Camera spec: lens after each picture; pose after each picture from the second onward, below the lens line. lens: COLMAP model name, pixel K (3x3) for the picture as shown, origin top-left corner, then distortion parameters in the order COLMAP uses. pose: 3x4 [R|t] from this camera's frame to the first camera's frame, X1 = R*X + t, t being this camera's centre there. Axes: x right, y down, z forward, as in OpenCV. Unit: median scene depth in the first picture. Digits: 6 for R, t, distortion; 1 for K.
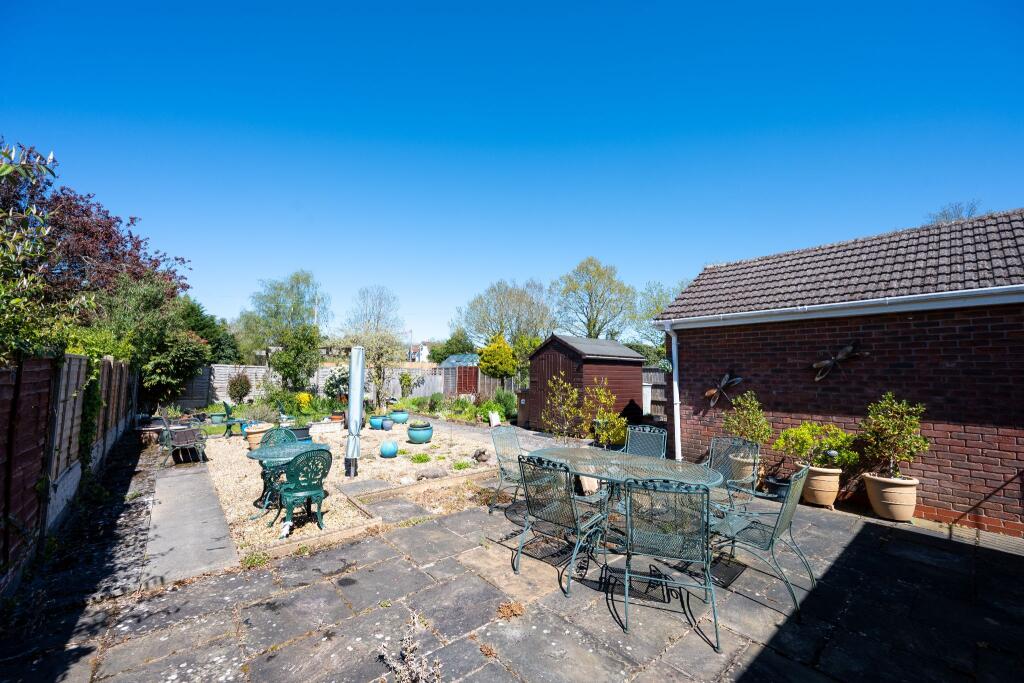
lens RADIAL K [[403.4, 0, 512.0], [0, 403.4, 341.5], [0, 0, 1]] dist [0.000279, 0.000040]
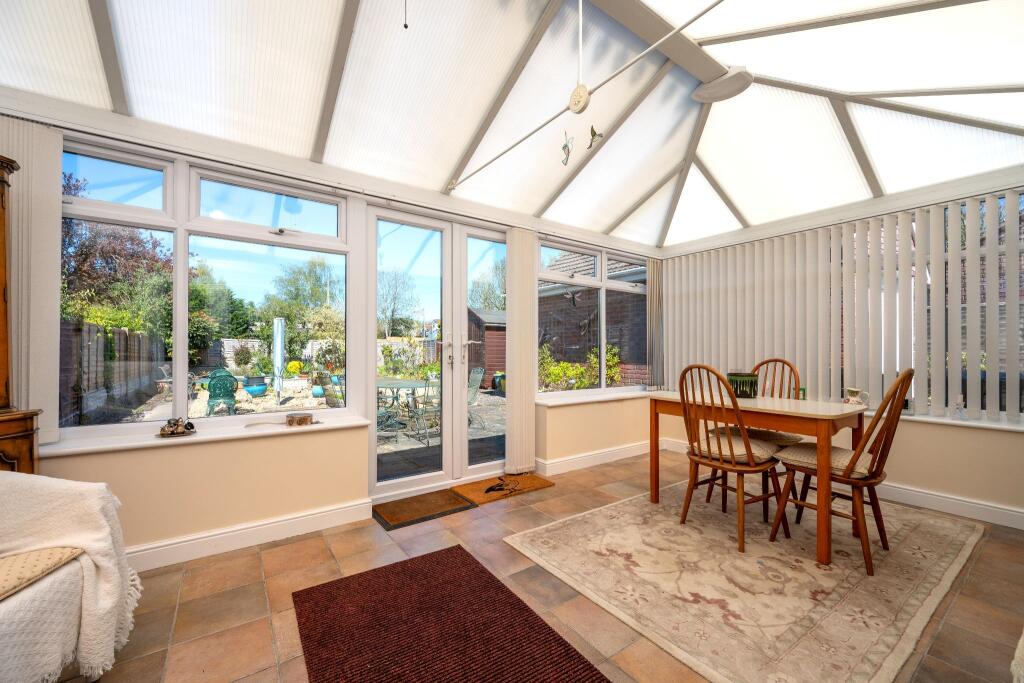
lens RADIAL K [[410.0, 0, 510.5], [0, 410.0, 355.4], [0, 0, 1]] dist [-0.000209, -0.000037]
pose [[0.995867, -0.012808, -0.089916, 0.262030], [0.020760, 0.995898, 0.088068, 0.015734], [0.088419, -0.089571, 0.992048, -0.182217]]
